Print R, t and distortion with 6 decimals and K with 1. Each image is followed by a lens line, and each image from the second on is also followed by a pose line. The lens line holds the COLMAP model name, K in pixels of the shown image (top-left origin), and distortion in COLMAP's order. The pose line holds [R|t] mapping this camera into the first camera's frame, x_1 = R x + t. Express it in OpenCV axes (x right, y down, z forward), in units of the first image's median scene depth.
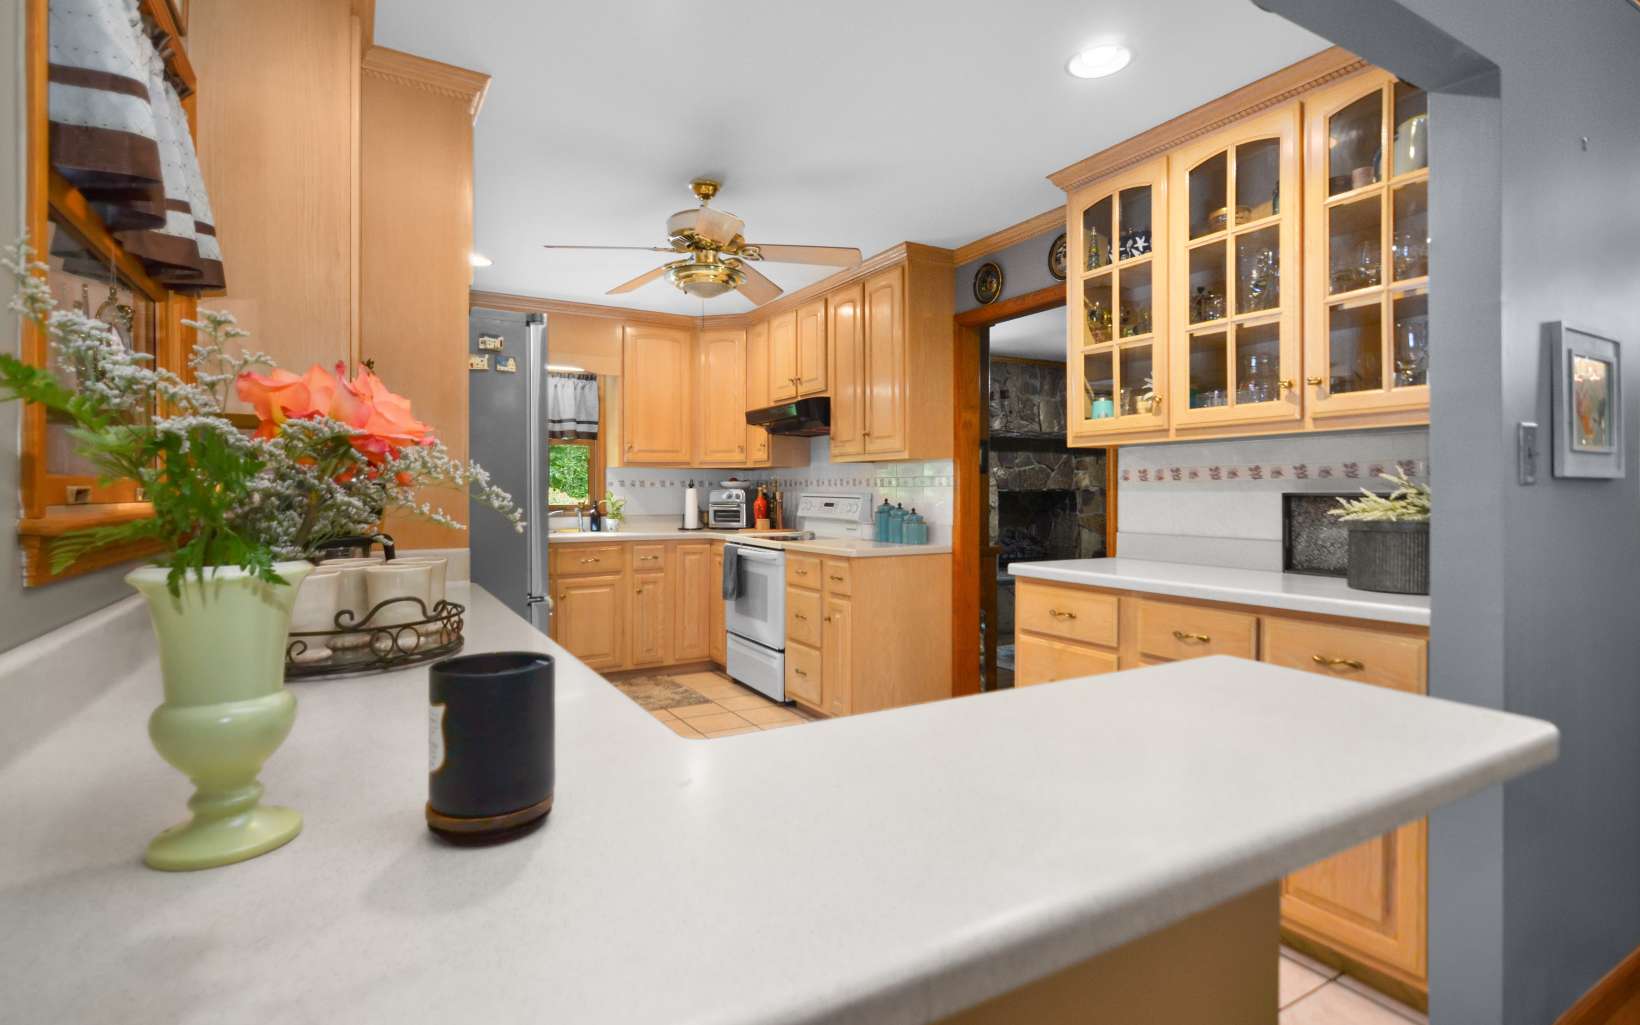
lens RADIAL K [[797.1, 0, 820.8], [0, 797.1, 494.9], [0, 0, 1]] dist [-0.001309, -0.000196]
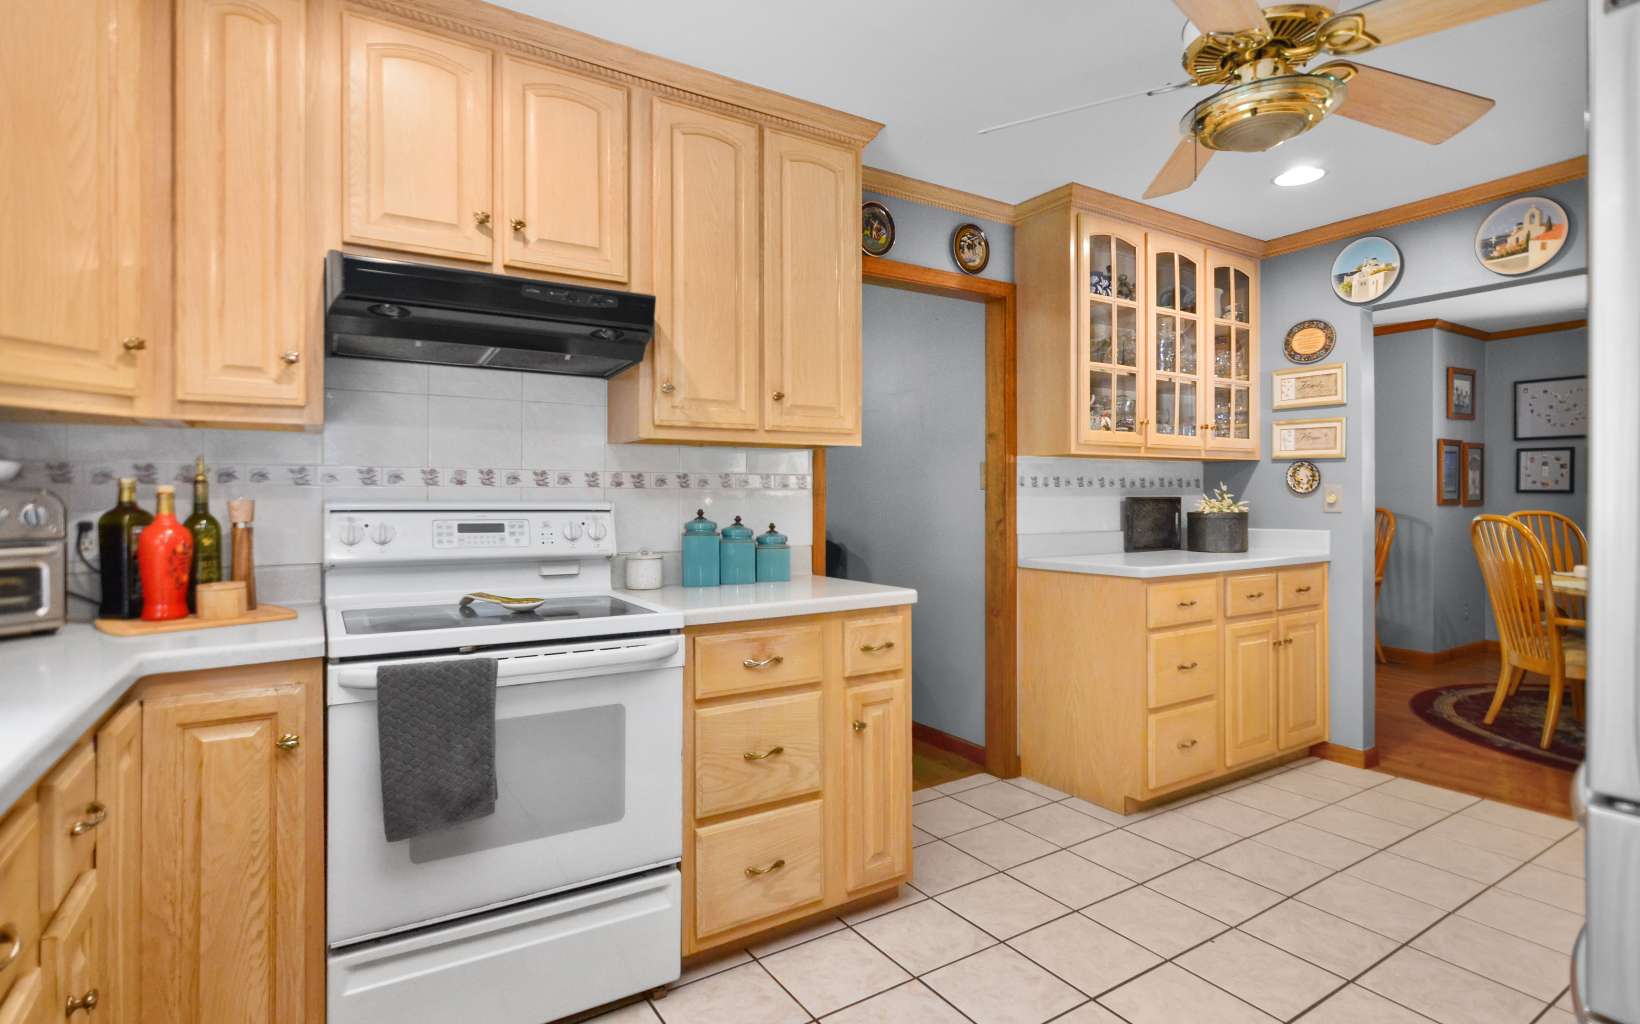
lens RADIAL K [[797.1, 0, 822.3], [0, 797.1, 505.9], [0, 0, 1]] dist [-0.001309, -0.000196]
pose [[-0.036426, -0.009202, 0.999294, -0.674927], [0.008881, 0.999915, 0.009531, -0.004322], [-0.999297, 0.009222, -0.036341, 1.291150]]
